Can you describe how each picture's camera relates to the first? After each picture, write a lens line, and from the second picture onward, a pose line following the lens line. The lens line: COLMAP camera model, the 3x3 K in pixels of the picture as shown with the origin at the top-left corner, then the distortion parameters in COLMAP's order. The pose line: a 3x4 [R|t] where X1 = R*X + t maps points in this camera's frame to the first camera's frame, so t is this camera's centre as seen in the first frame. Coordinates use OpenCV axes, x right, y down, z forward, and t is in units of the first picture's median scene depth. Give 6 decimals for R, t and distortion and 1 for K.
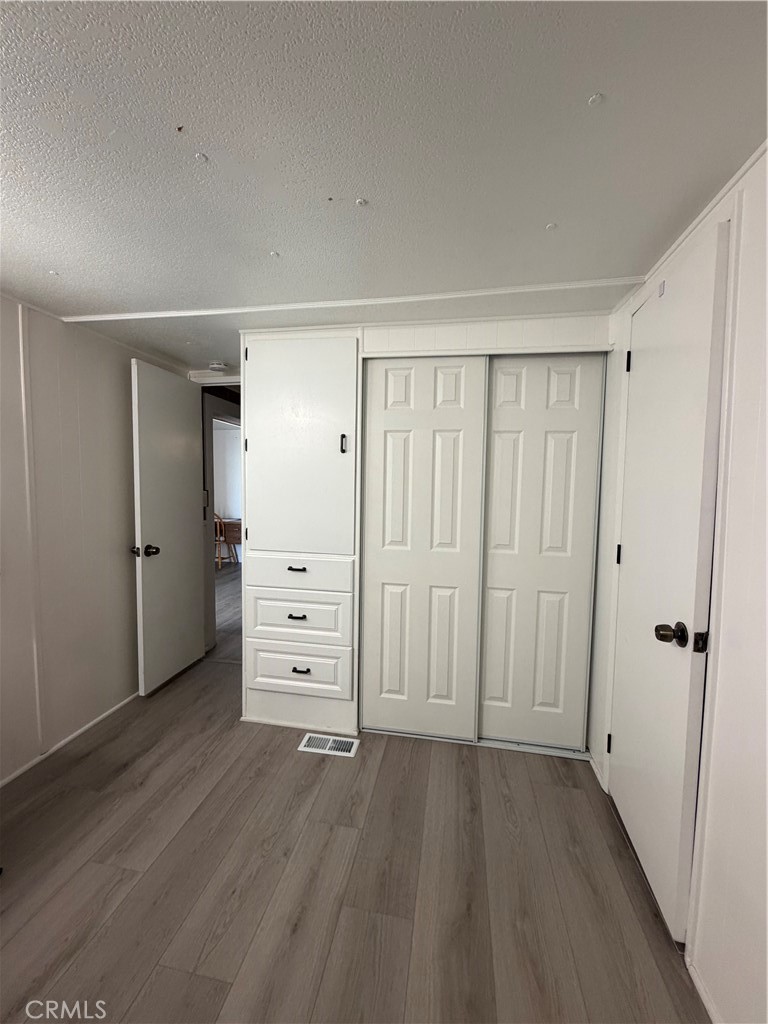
lens RADIAL K [[407.6, 0, 384.0], [0, 407.6, 512.0], [0, 0, 1]] dist [-0.000241, -0.000122]
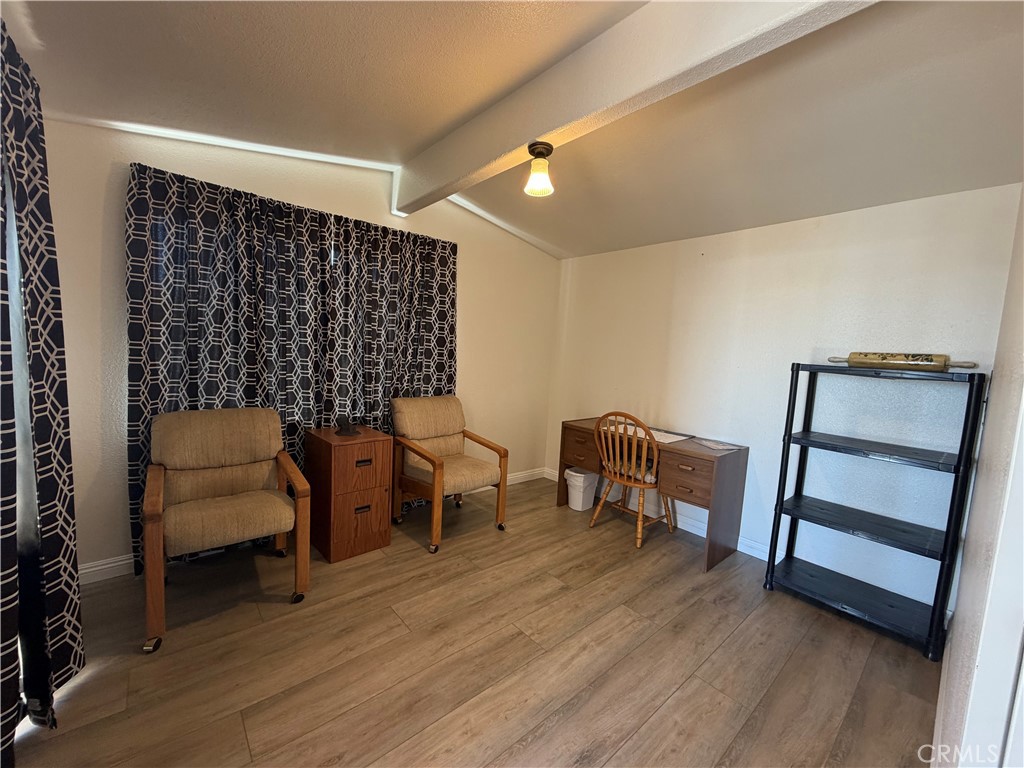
lens RADIAL K [[407.6, 0, 509.0], [0, 407.6, 386.9], [0, 0, 1]] dist [-0.000241, -0.000122]
pose [[0.777336, 0.087412, -0.622983, -0.246057], [-0.086319, 0.995753, 0.032010, -0.035607], [0.623135, 0.028893, 0.781580, 0.547570]]
